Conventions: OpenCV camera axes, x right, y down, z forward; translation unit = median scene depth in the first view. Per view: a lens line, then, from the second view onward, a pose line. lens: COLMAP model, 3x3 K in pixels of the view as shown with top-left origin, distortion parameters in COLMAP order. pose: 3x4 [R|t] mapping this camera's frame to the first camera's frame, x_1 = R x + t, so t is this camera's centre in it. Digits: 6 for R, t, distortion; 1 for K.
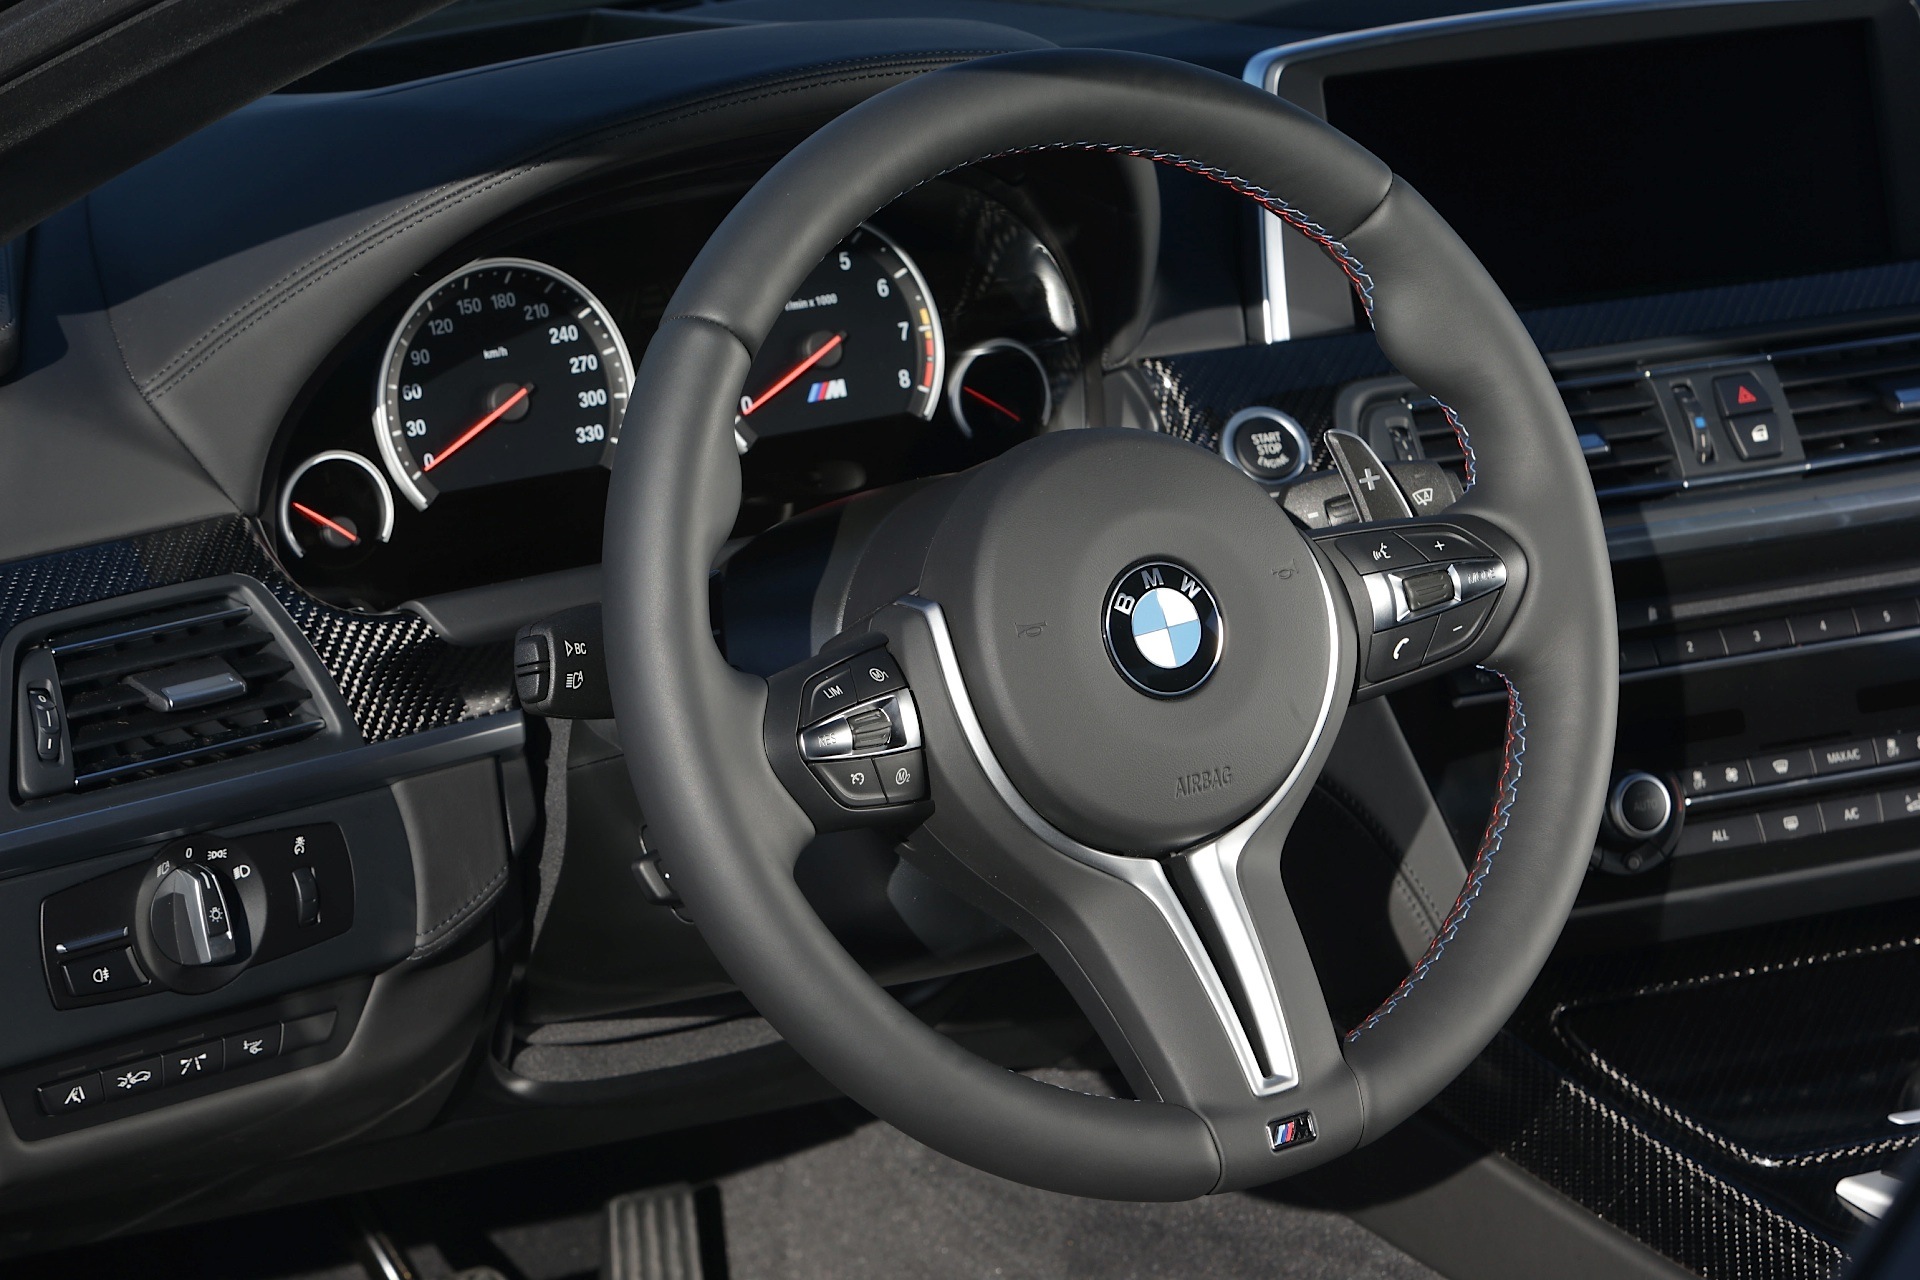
lens RADIAL K [[5283.0, 0, 958.7], [0, 5283.0, 641.5], [0, 0, 1]] dist [0.271960, 0.000000]
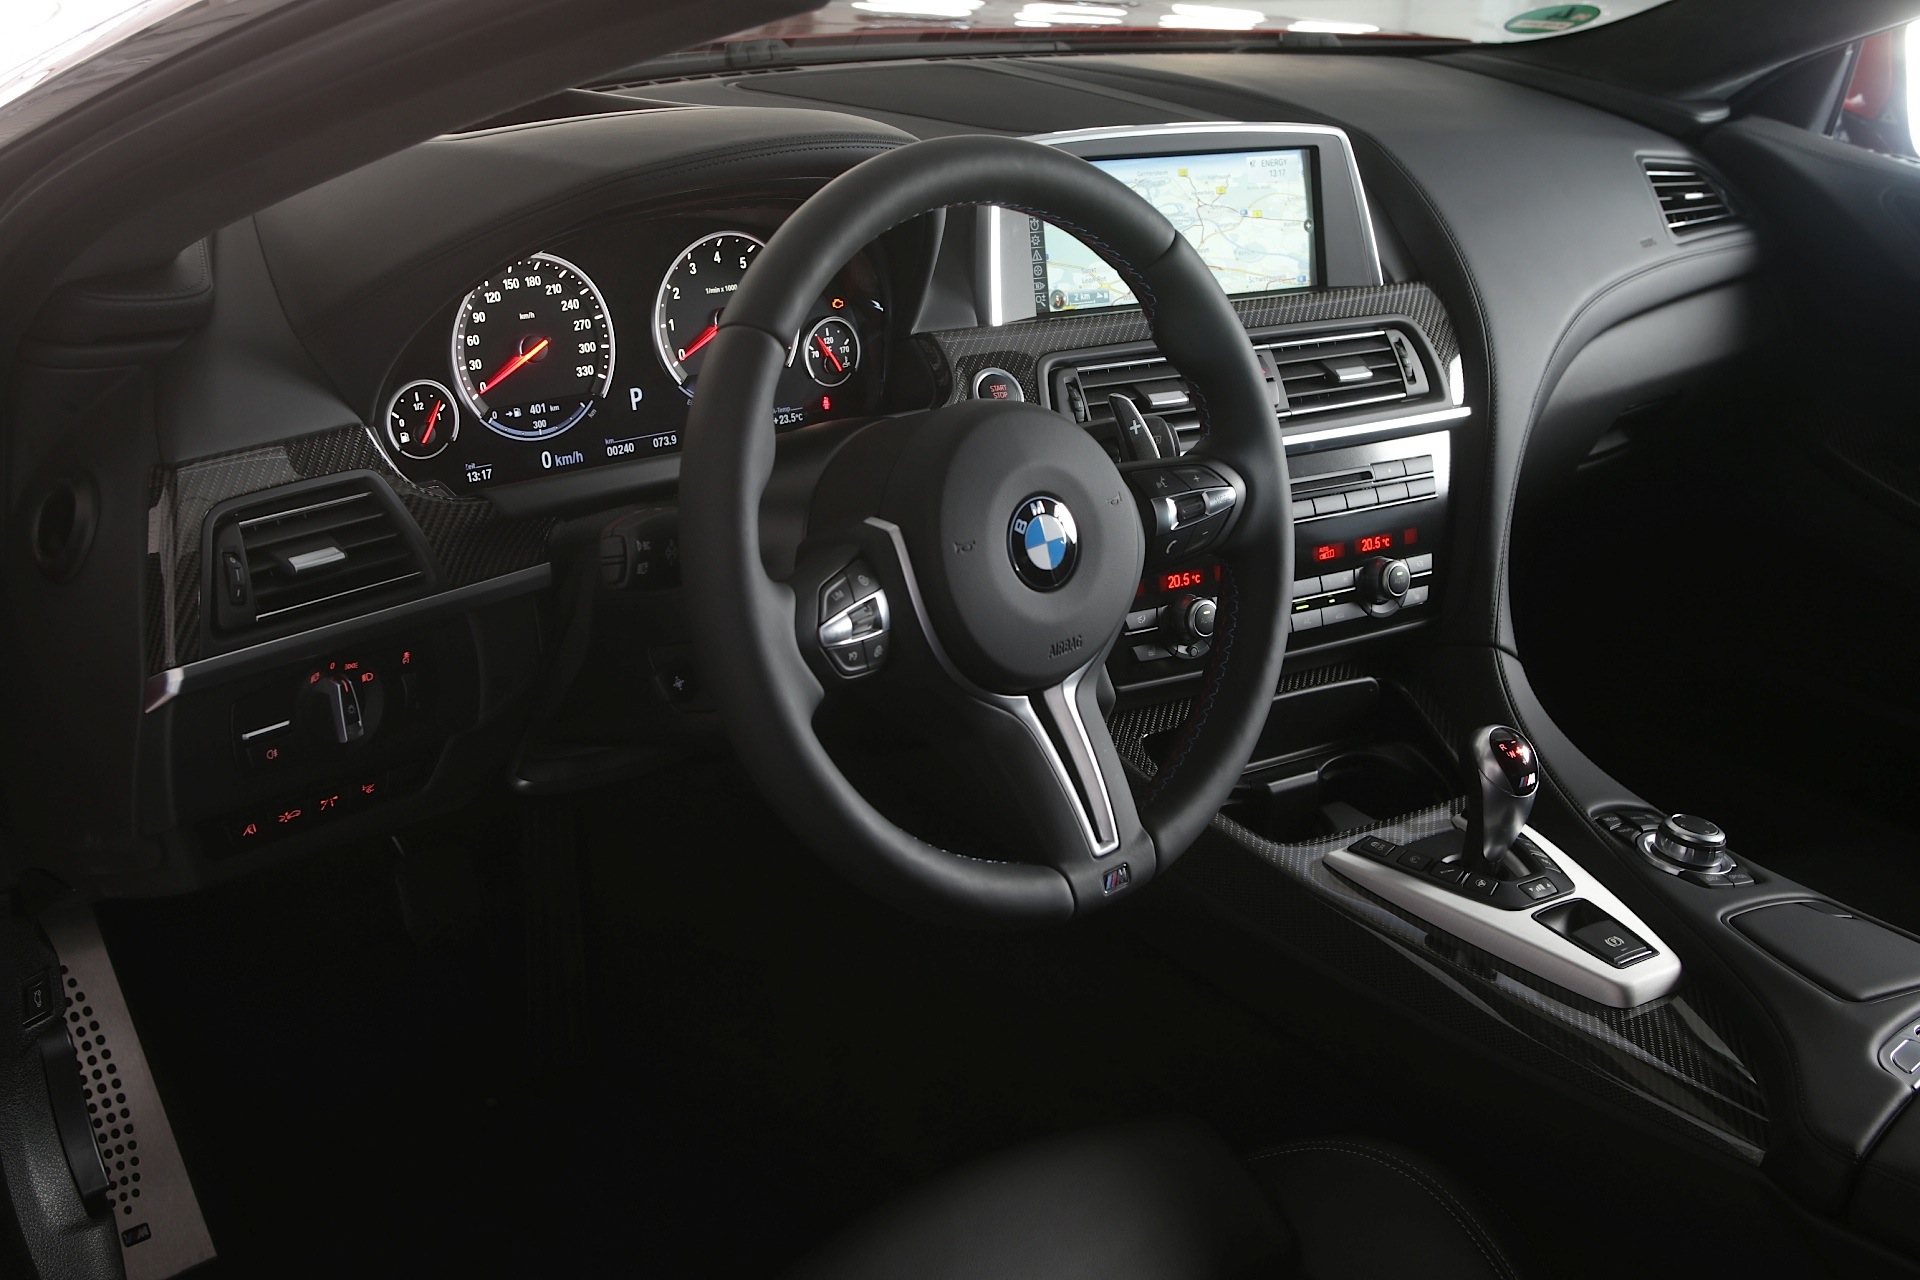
lens RADIAL K [[2415.4, 0, 963.2], [0, 2415.4, 635.1], [0, 0, 1]] dist [-0.007927, 0.000000]
pose [[0.986984, 0.024808, 0.158896, -0.072986], [-0.038533, 0.995730, 0.083887, -0.026831], [-0.156137, -0.088917, 0.983725, 0.302052]]
